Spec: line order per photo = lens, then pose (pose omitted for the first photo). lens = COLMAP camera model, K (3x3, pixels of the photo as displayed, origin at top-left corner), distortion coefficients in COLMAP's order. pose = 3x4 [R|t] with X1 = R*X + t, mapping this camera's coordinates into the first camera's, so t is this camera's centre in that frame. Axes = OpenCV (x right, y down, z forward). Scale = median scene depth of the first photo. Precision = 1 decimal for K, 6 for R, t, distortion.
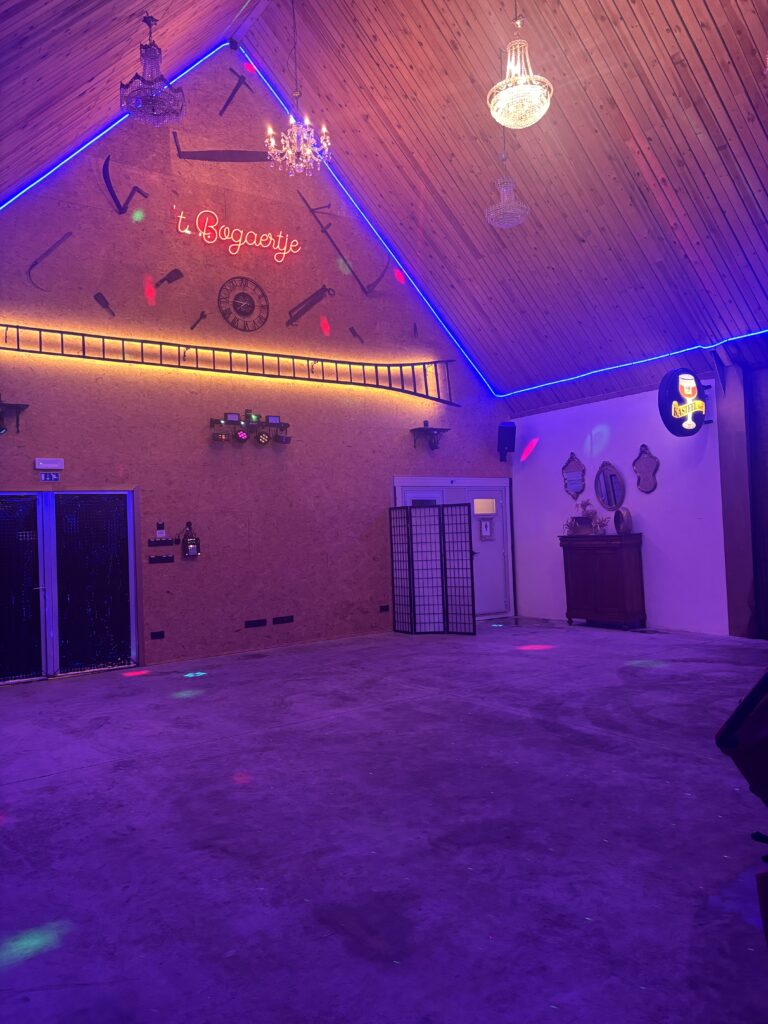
lens RADIAL K [[779.7, 0, 382.5], [0, 779.7, 513.5], [0, 0, 1]] dist [0.013586, 0.004912]
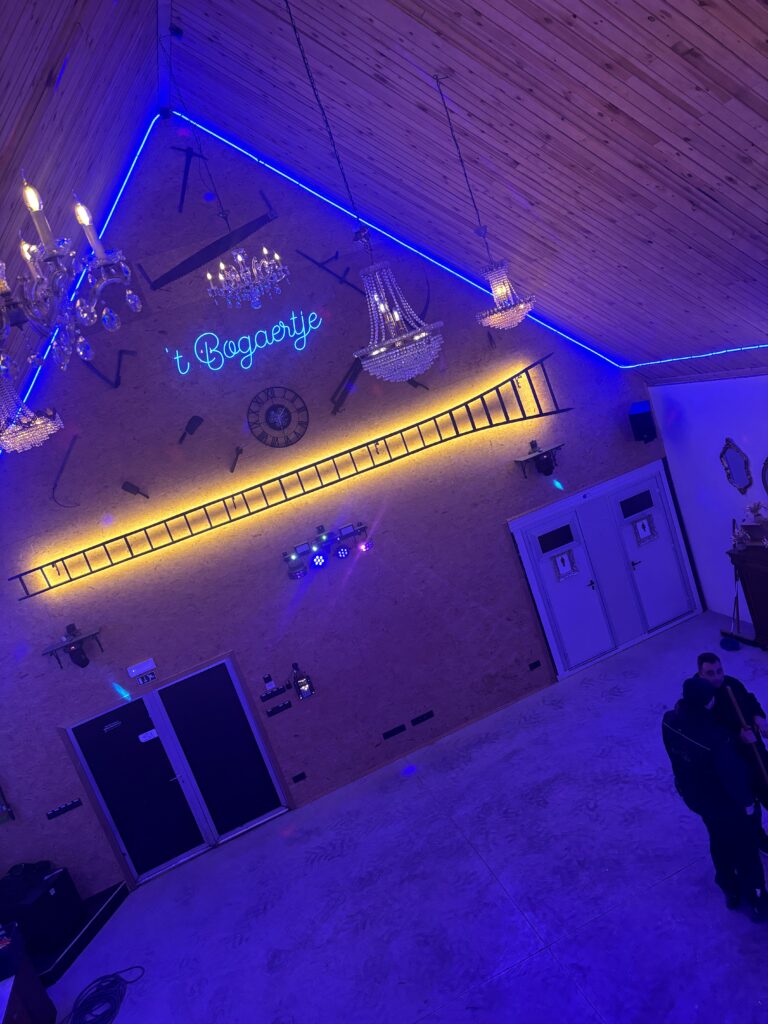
lens RADIAL K [[779.7, 0, 383.1], [0, 779.7, 511.3], [0, 0, 1]] dist [0.013586, 0.004912]
pose [[0.910807, -0.204545, -0.358597, 0.230074], [0.295381, 0.929722, 0.219927, -0.333898], [0.288410, -0.306233, 0.907216, 0.204367]]
